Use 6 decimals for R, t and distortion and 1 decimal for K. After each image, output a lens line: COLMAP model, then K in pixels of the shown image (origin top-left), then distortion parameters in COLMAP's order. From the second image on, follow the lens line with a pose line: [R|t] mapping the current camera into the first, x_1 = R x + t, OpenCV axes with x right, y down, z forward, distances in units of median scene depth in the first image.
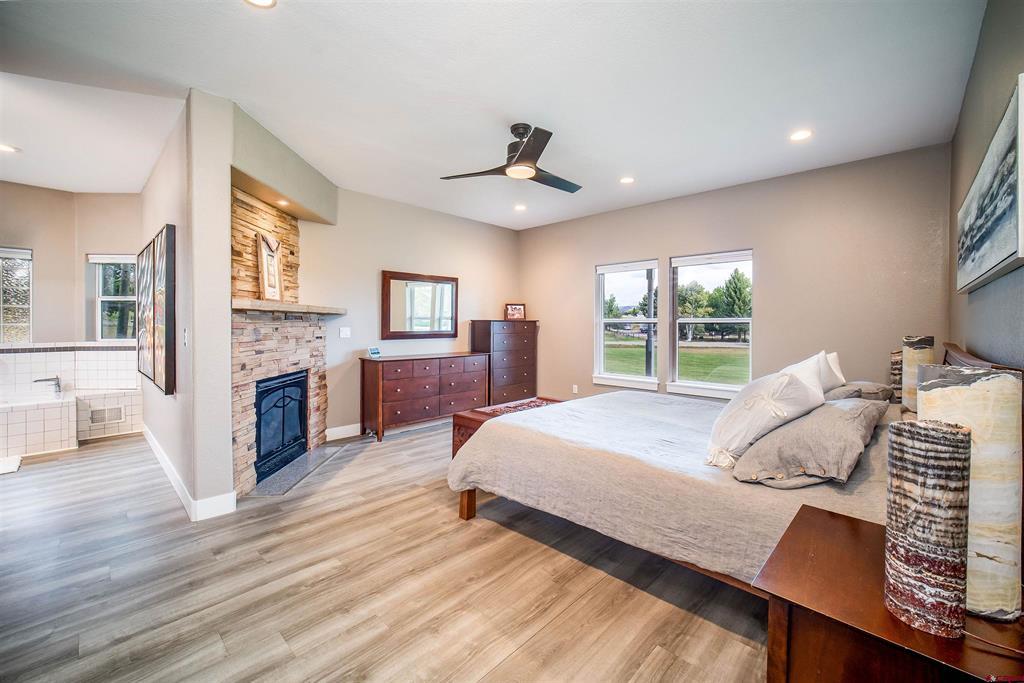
lens RADIAL K [[414.0, 0, 528.6], [0, 414.0, 329.0], [0, 0, 1]] dist [-0.005639, 0.000205]
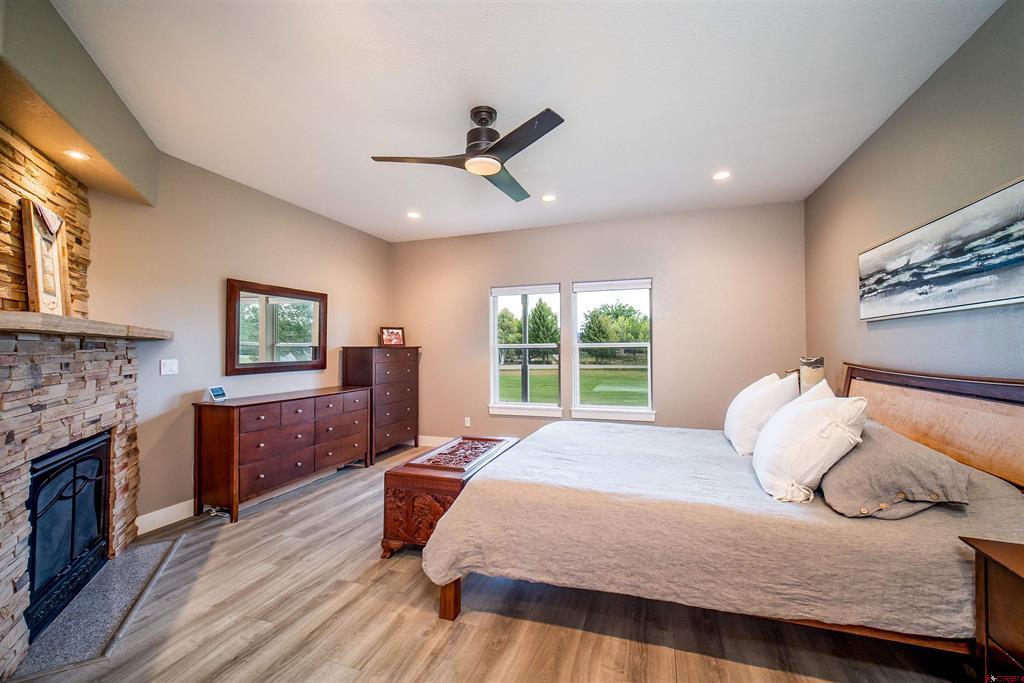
lens RADIAL K [[414.0, 0, 515.7], [0, 414.0, 342.6], [0, 0, 1]] dist [-0.005639, 0.000205]
pose [[0.915367, -0.004670, 0.402592, -0.263819], [0.015975, 0.999567, -0.024728, -0.007567], [-0.402303, 0.029066, 0.915045, 0.209737]]
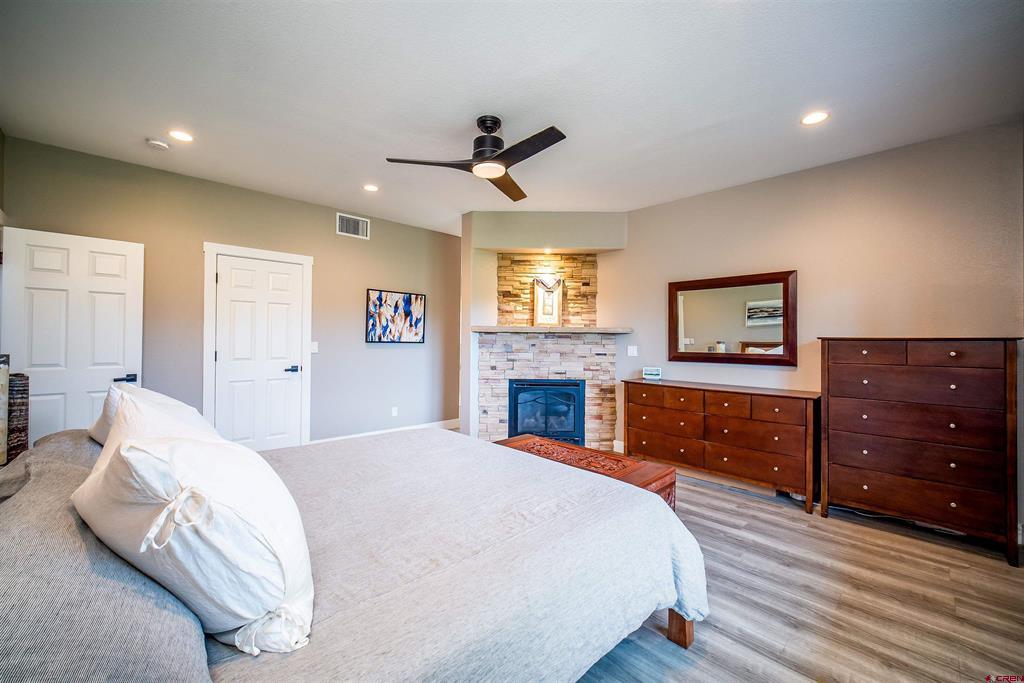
lens RADIAL K [[414.0, 0, 507.4], [0, 414.0, 336.1], [0, 0, 1]] dist [-0.005639, 0.000205]
pose [[-0.069207, -0.017028, -0.997457, 0.792660], [-0.025591, 0.999556, -0.015288, -0.006719], [0.997274, 0.024467, -0.069612, 1.018109]]
